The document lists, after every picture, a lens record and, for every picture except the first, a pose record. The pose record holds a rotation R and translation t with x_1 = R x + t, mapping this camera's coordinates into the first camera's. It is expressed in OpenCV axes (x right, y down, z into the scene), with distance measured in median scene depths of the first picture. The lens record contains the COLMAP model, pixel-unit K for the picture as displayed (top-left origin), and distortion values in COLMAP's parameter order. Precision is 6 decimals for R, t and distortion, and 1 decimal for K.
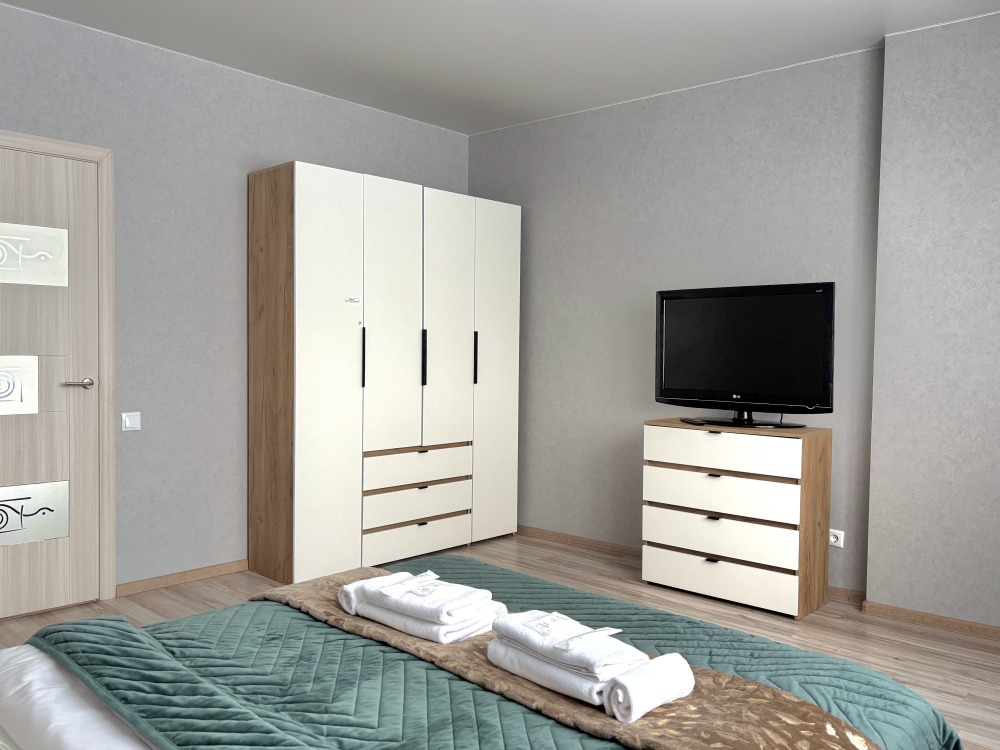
lens RADIAL K [[750.5, 0, 500.0], [0, 750.5, 375.0], [0, 0, 1]] dist [0.050280, -0.076359]
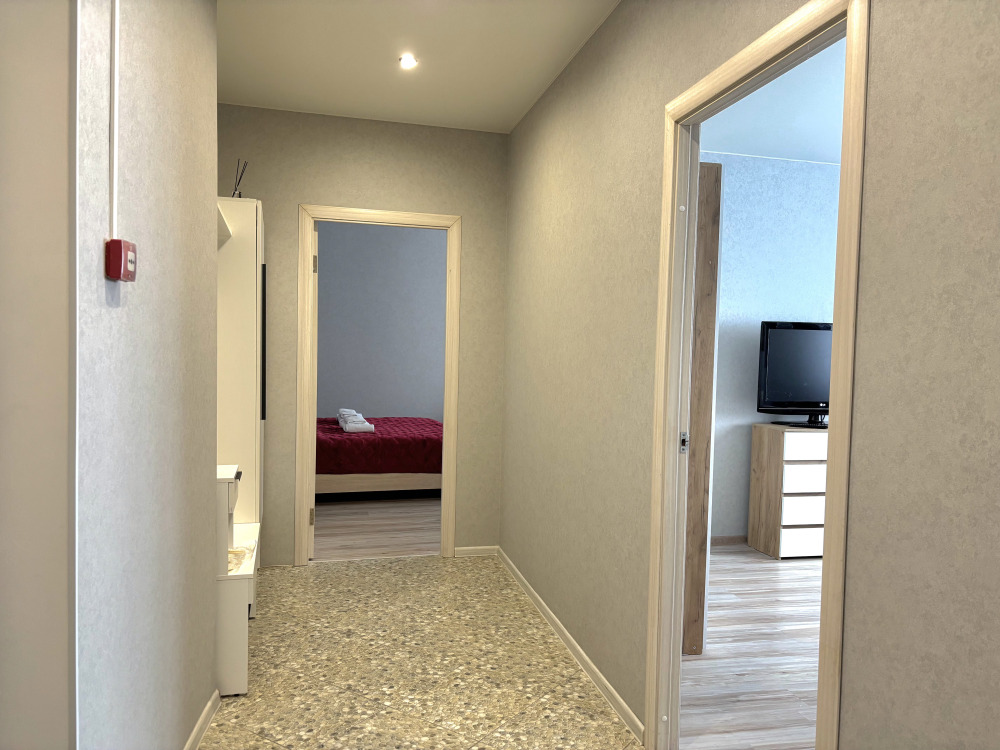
lens RADIAL K [[750.5, 0, 500.0], [0, 750.5, 375.0], [0, 0, 1]] dist [0.050280, -0.076359]
pose [[0.584658, -0.032524, 0.810628, -1.066905], [0.016226, 0.999465, 0.028398, -0.068100], [-0.811117, -0.003450, 0.584873, 0.650265]]
